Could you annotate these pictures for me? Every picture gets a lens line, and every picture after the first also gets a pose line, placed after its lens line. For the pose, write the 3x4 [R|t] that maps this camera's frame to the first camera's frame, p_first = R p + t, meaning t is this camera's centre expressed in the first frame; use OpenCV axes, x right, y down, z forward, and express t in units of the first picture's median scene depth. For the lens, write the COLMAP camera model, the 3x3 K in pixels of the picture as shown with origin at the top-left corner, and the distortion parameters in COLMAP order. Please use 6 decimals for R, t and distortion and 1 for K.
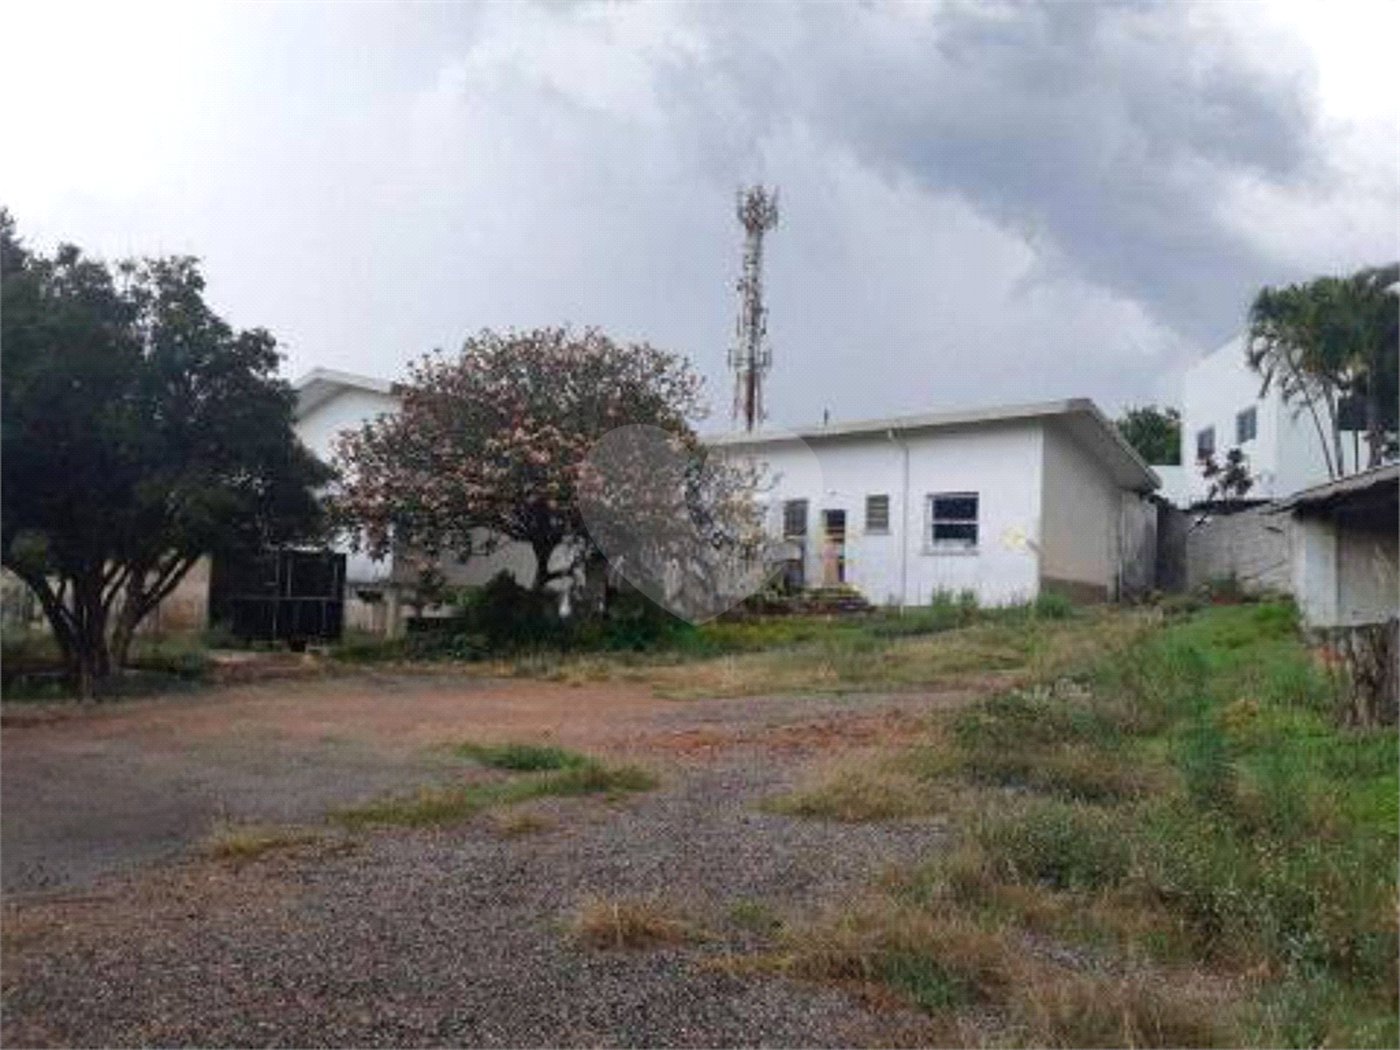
lens RADIAL K [[1053.6, 0, 700.0], [0, 1053.6, 525.0], [0, 0, 1]] dist [0.038345, -0.088704]
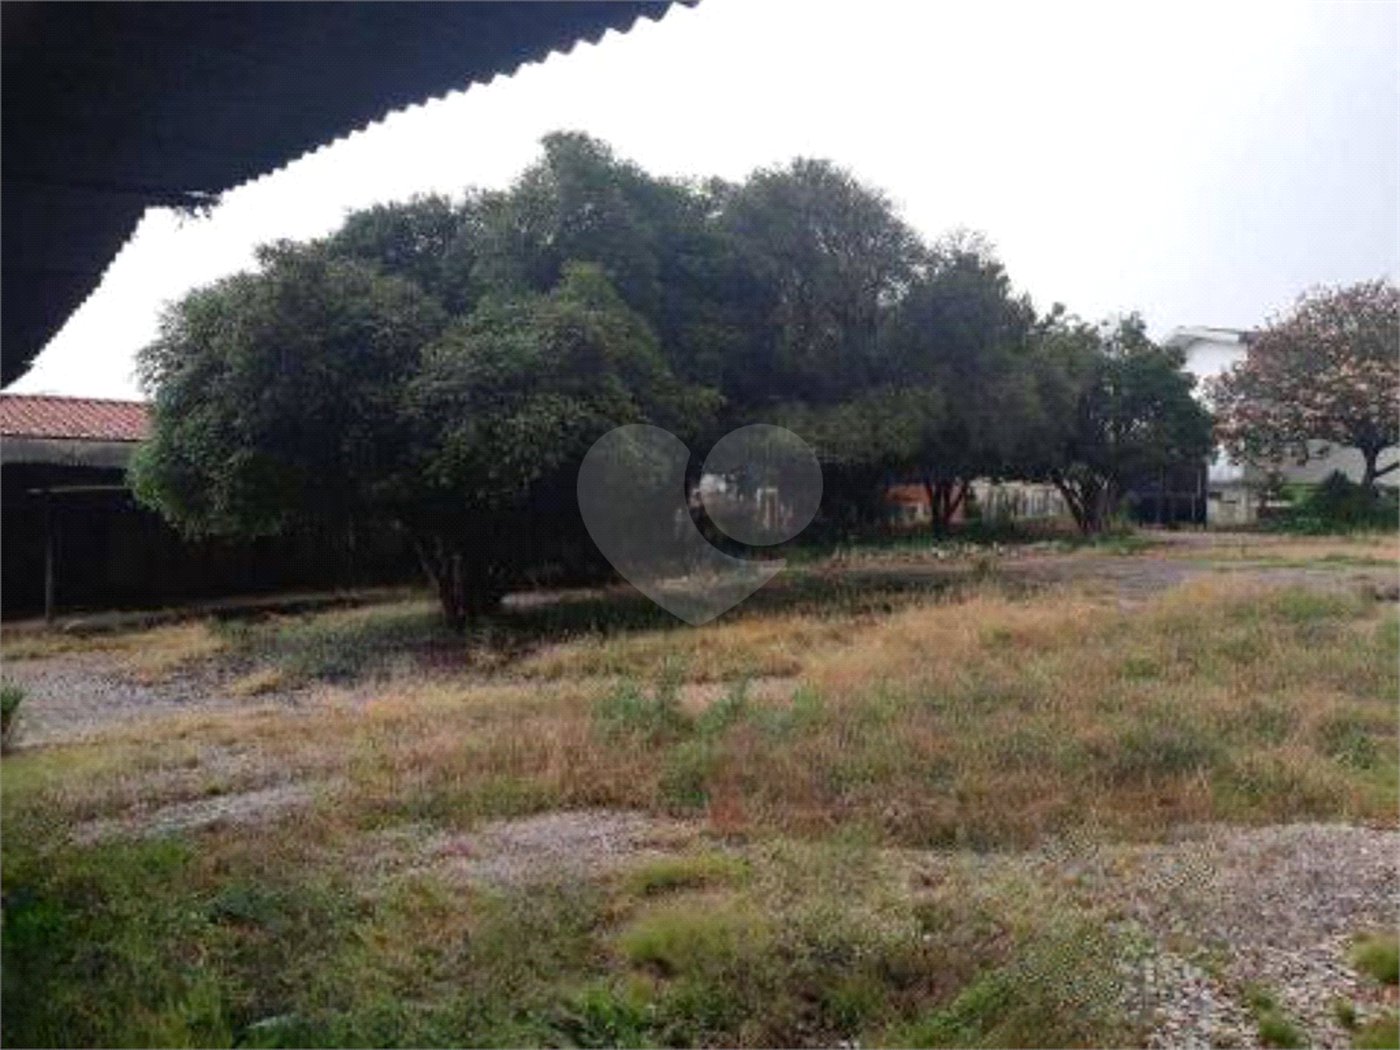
lens RADIAL K [[1053.6, 0, 700.0], [0, 1053.6, 525.0], [0, 0, 1]] dist [0.038345, -0.088704]
pose [[0.741679, -0.002121, -0.670752, 0.113857], [0.064052, 0.995649, 0.067676, -0.030503], [0.667690, -0.093157, 0.738588, -0.531072]]
